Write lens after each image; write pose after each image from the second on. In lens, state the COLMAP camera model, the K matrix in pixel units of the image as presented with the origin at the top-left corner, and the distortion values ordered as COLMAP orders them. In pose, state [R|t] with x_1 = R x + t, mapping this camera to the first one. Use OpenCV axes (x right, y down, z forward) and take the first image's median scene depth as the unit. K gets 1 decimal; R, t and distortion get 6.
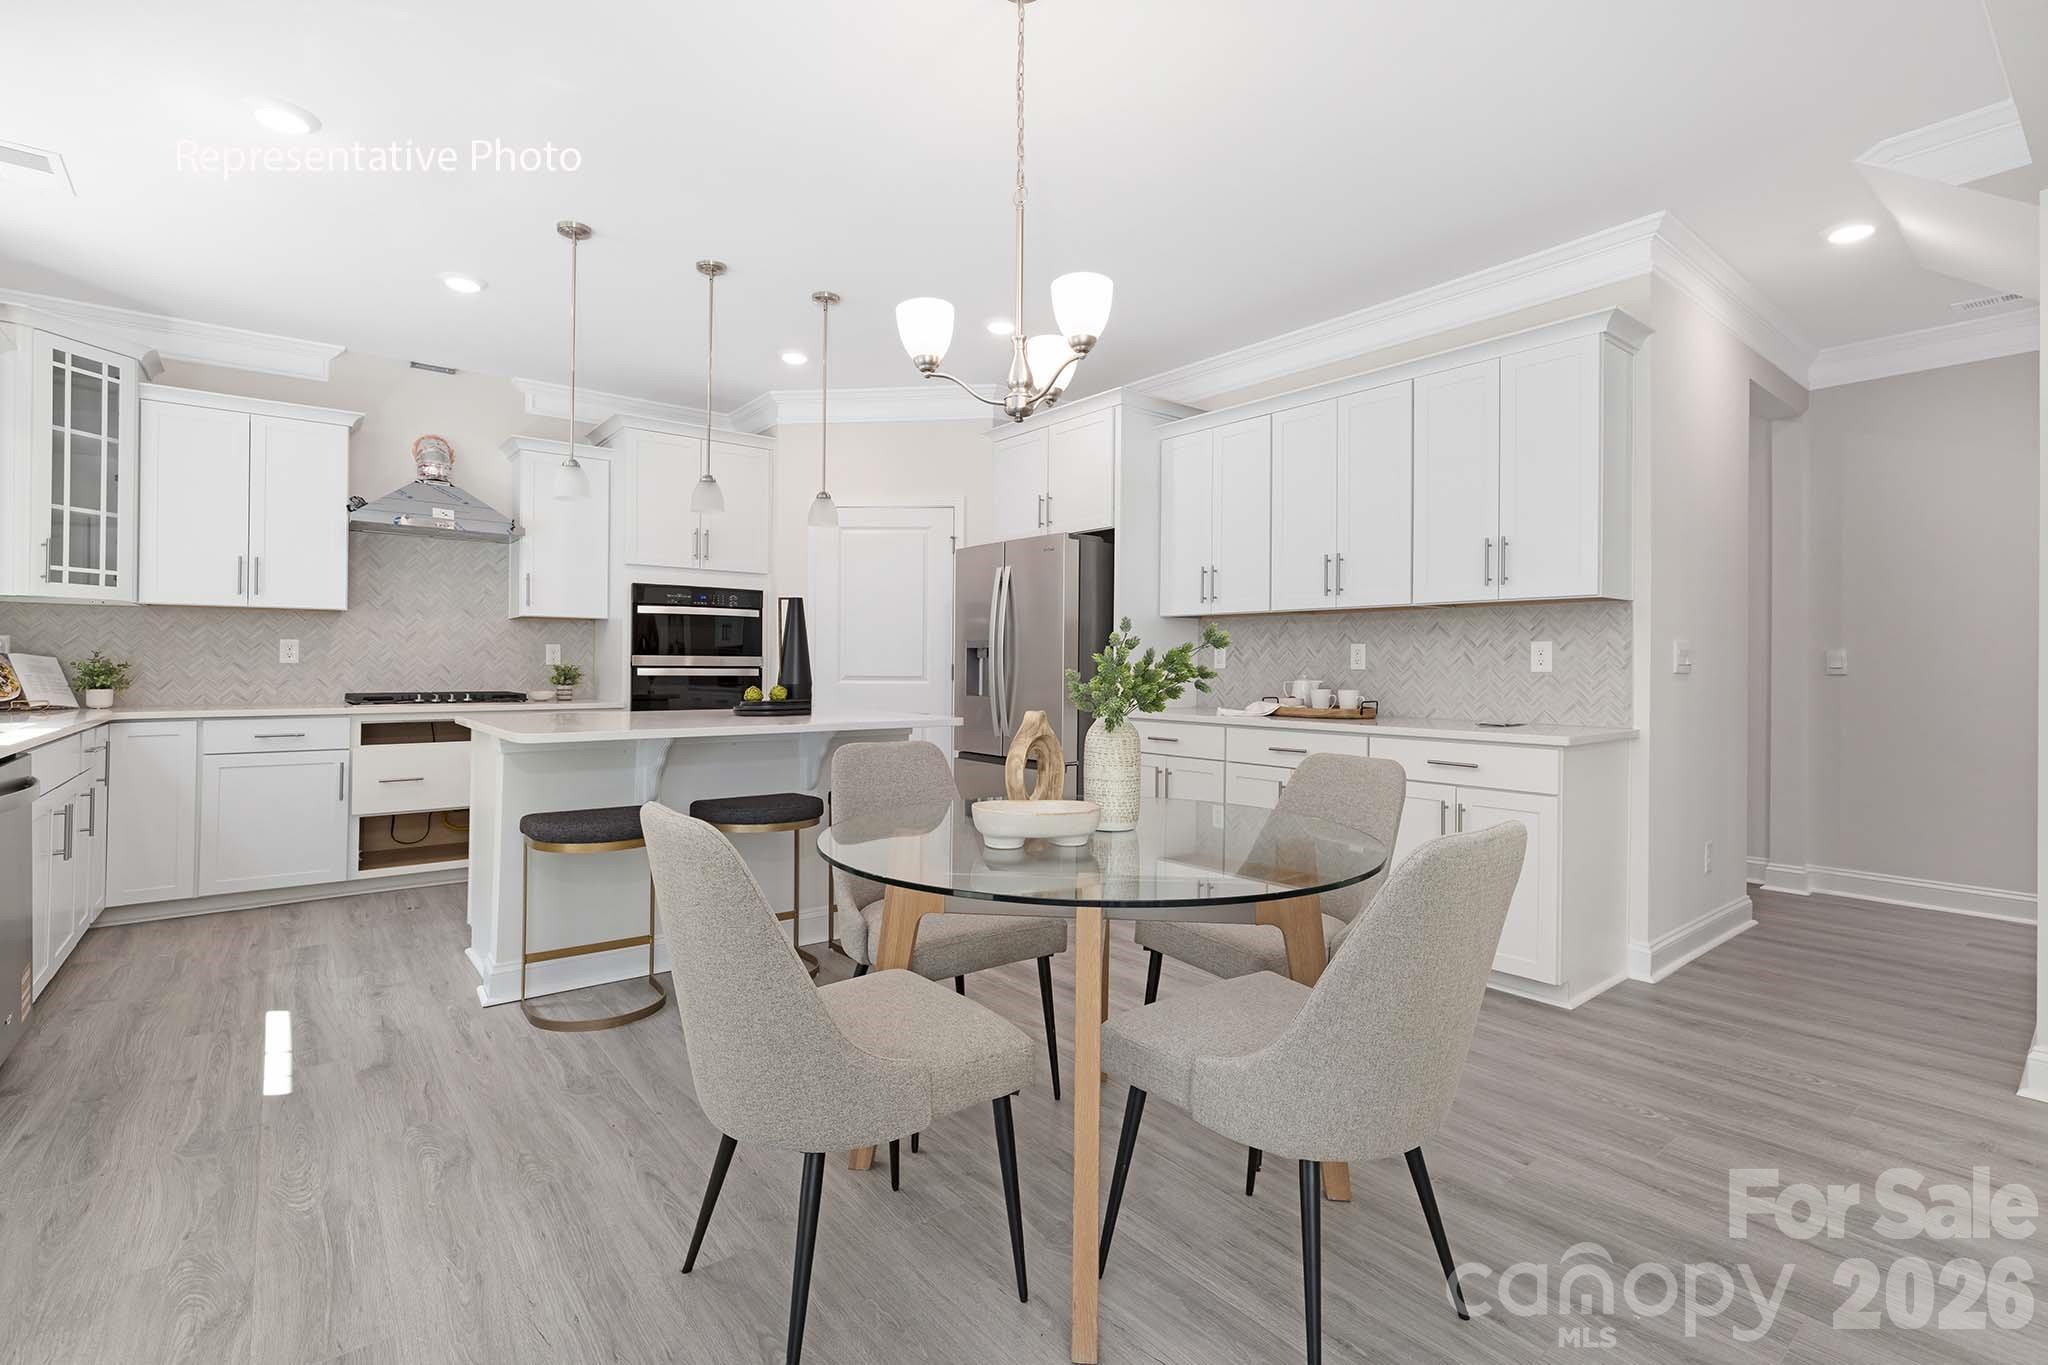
lens RADIAL K [[950.5, 0, 1014.0], [0, 950.5, 664.4], [0, 0, 1]] dist [0.006524, -0.004020]
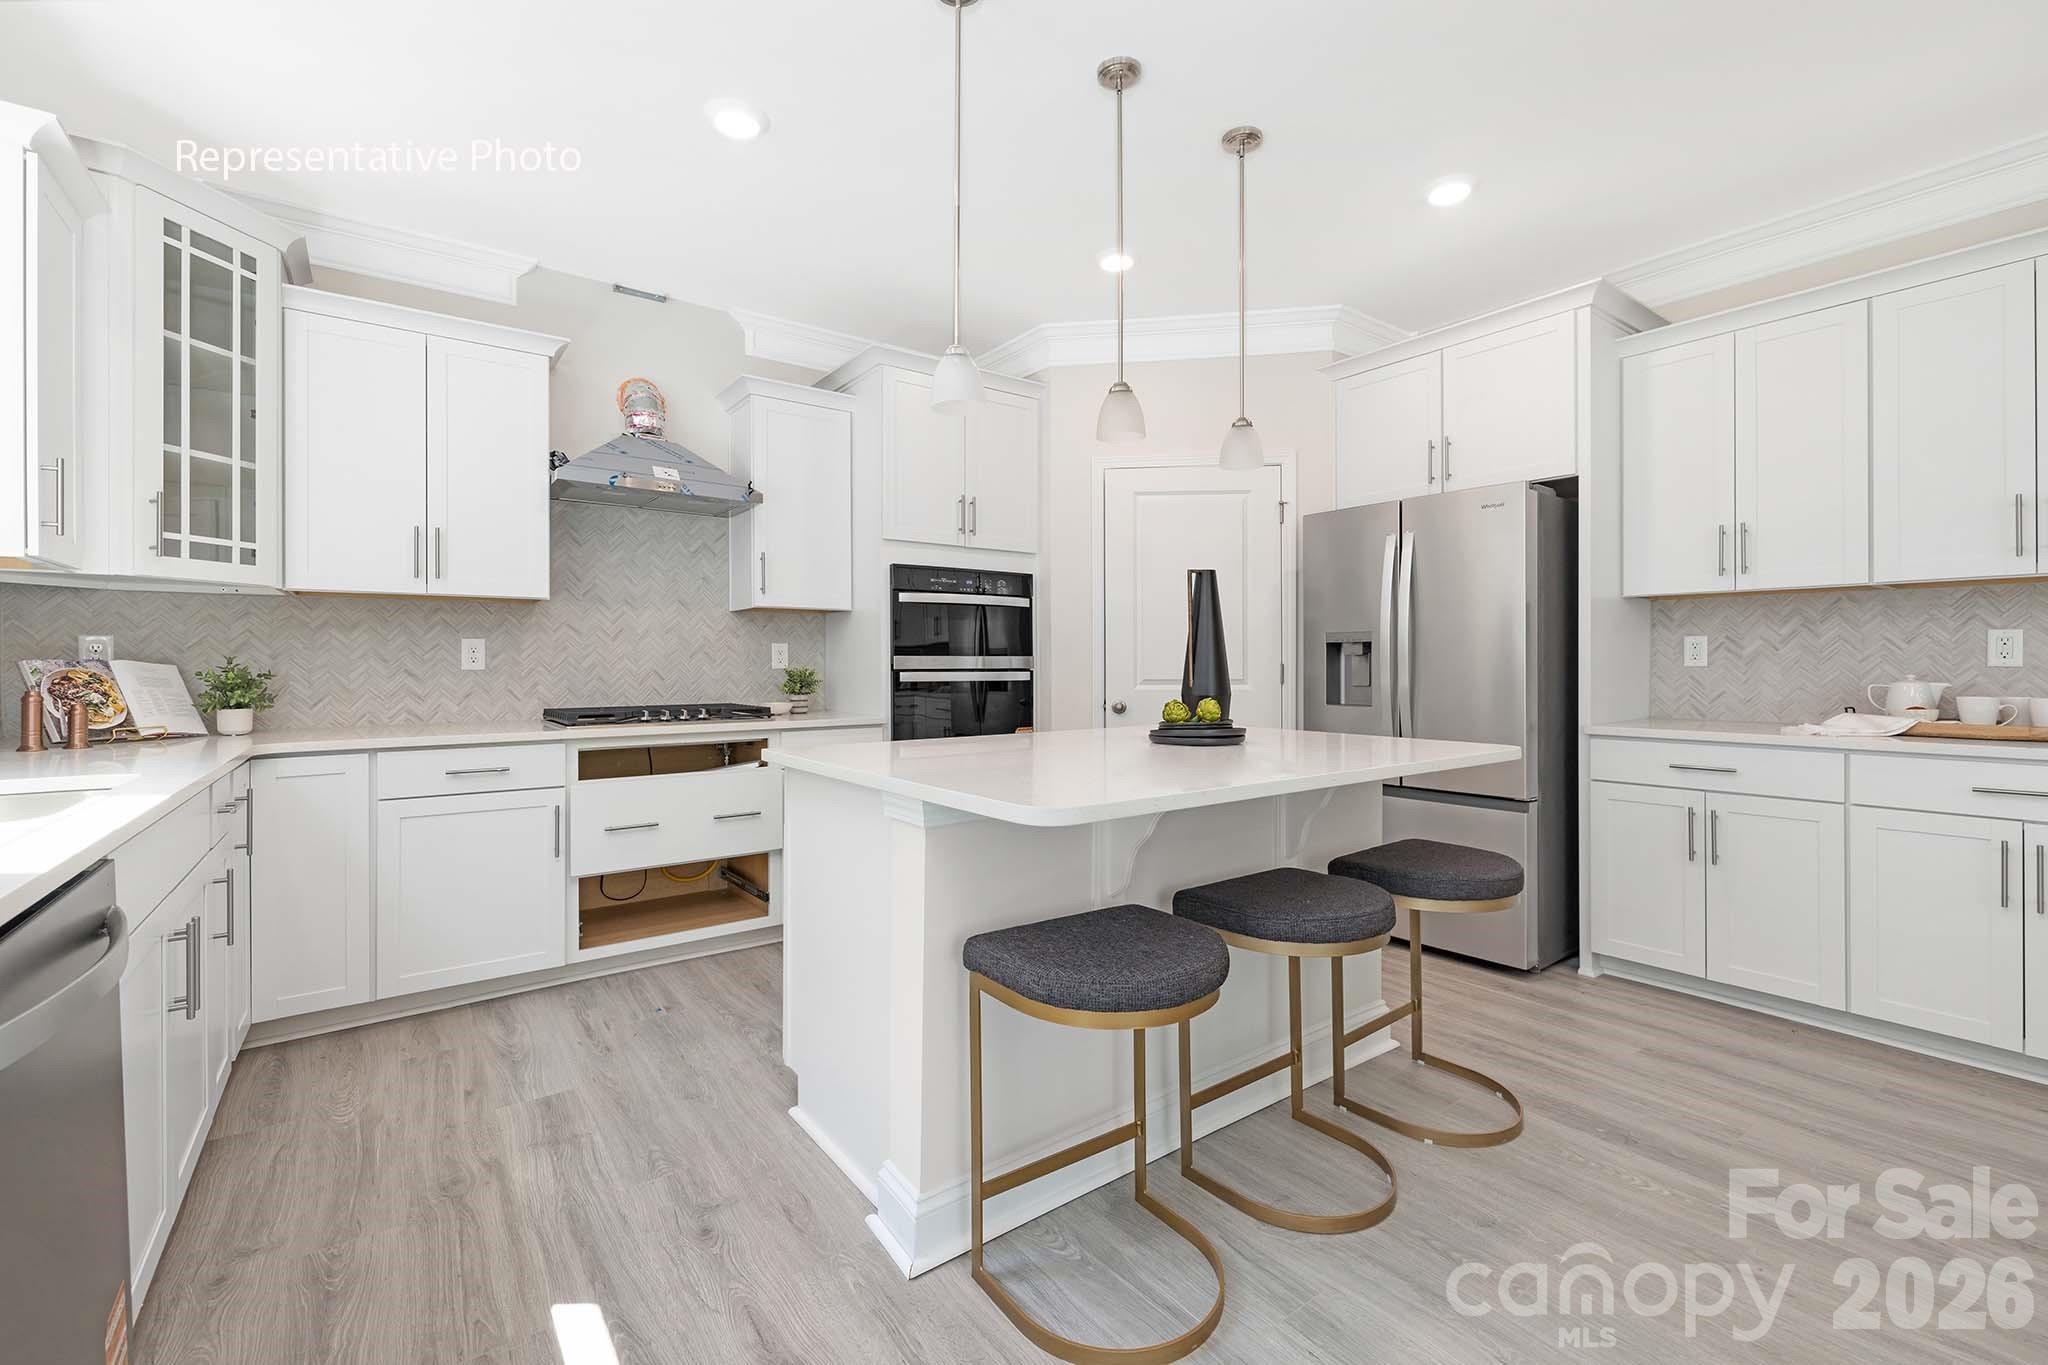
lens RADIAL K [[873.4, 0, 1022.8], [0, 873.4, 671.2], [0, 0, 1]] dist [-0.002449, -0.001919]
pose [[0.999666, -0.008442, -0.024420, -0.330426], [0.008672, 0.999919, 0.009297, -0.003323], [0.024339, -0.009506, 0.999659, 0.338816]]
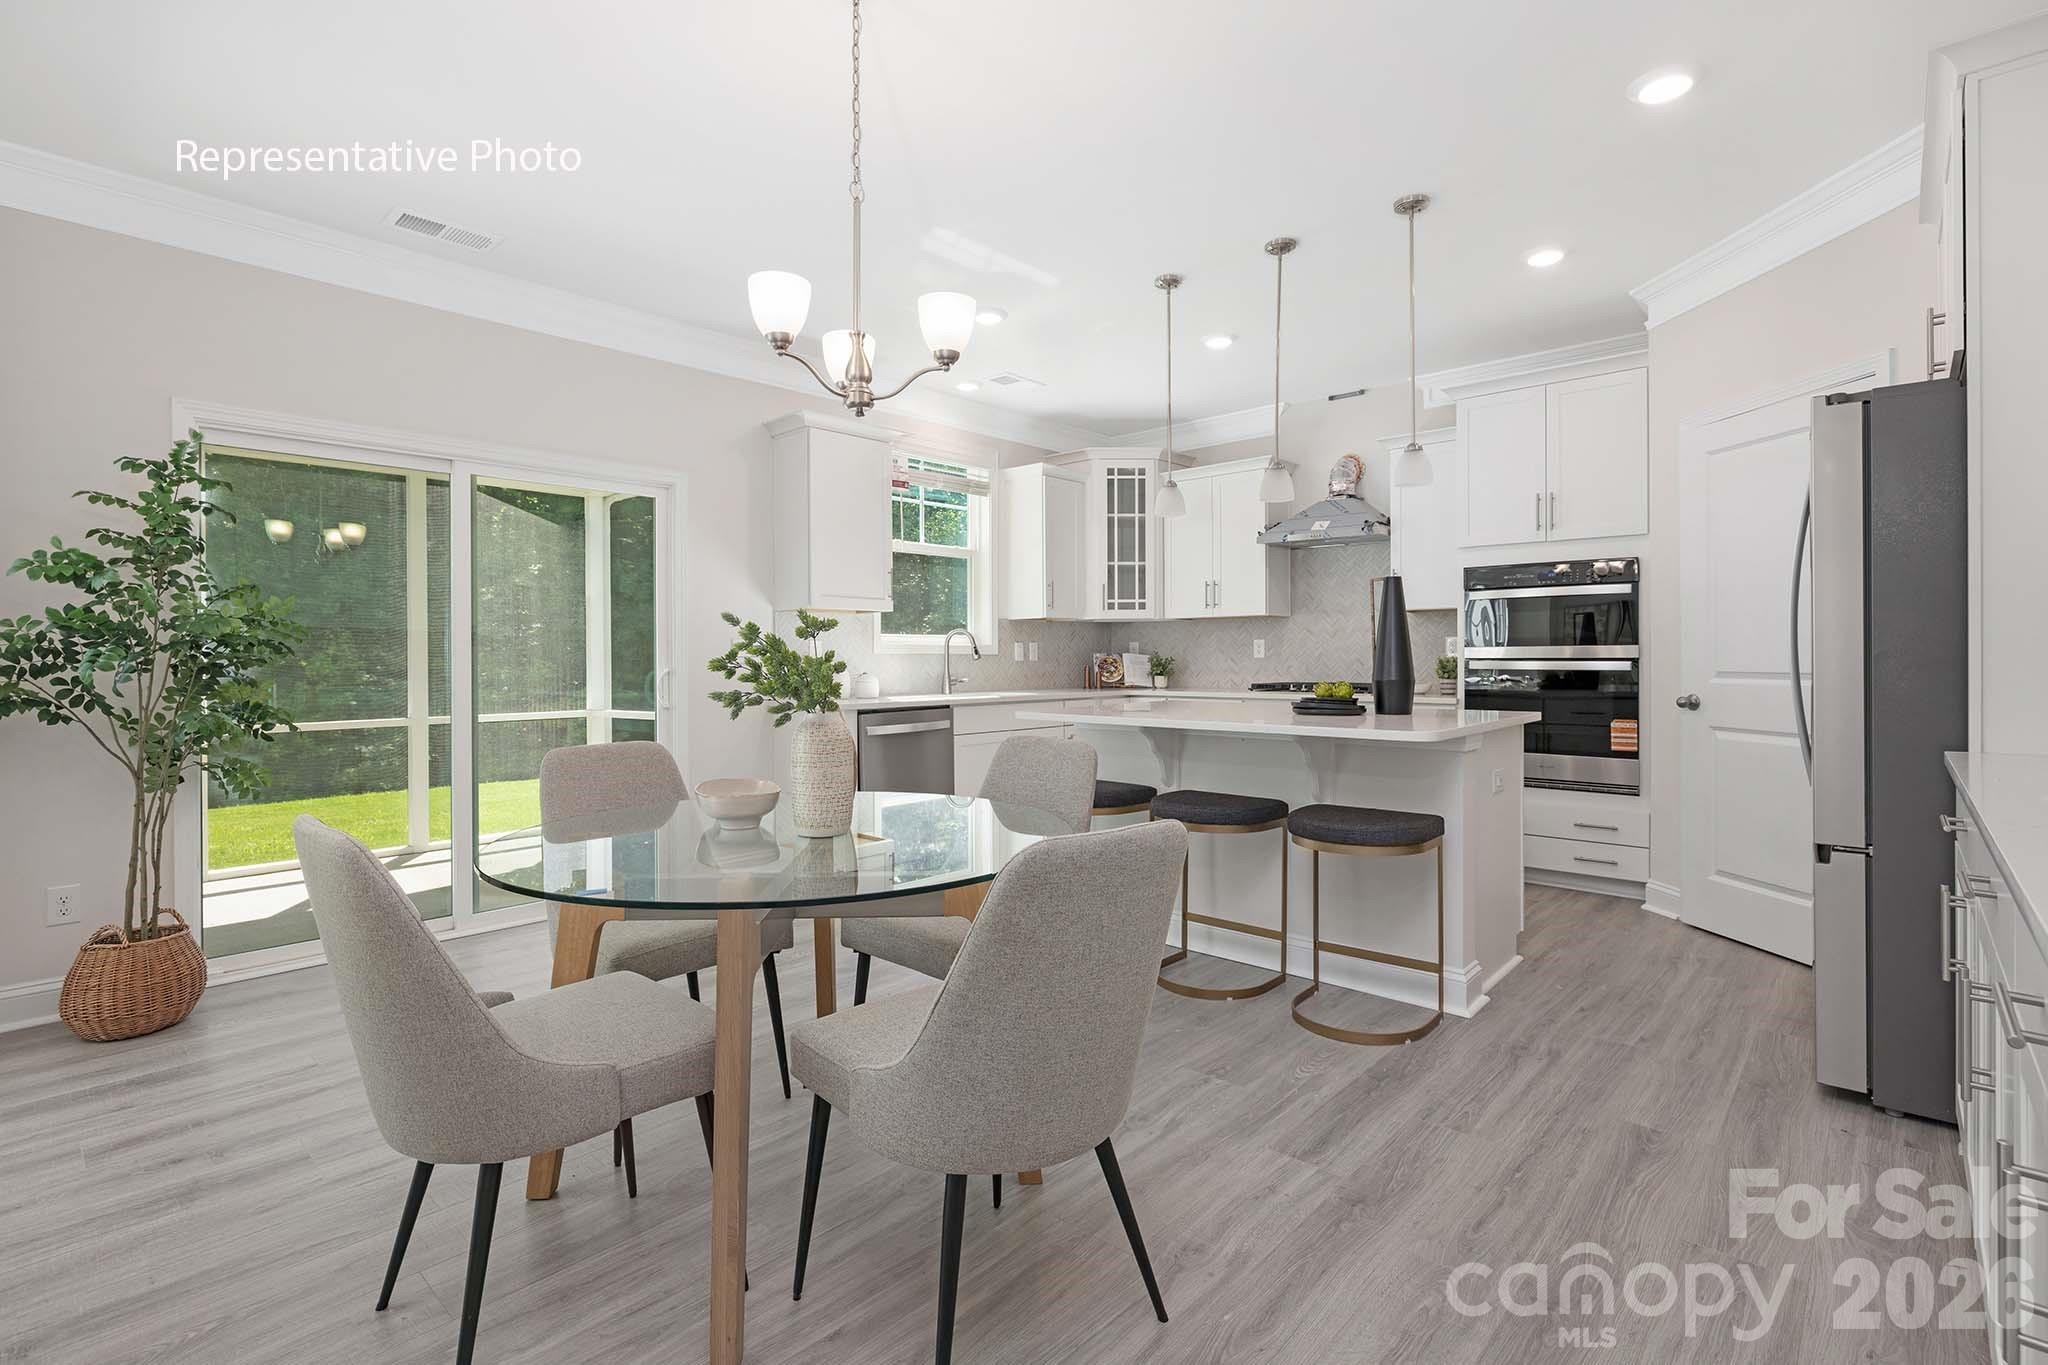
lens RADIAL K [[971.3, 0, 995.3], [0, 971.3, 640.5], [0, 0, 1]] dist [-0.000472, 0.000164]
pose [[0.140496, -0.023866, -0.989794, 0.546119], [0.006218, 0.999711, -0.023222, 0.003823], [0.990062, -0.002891, 0.140604, 0.502734]]
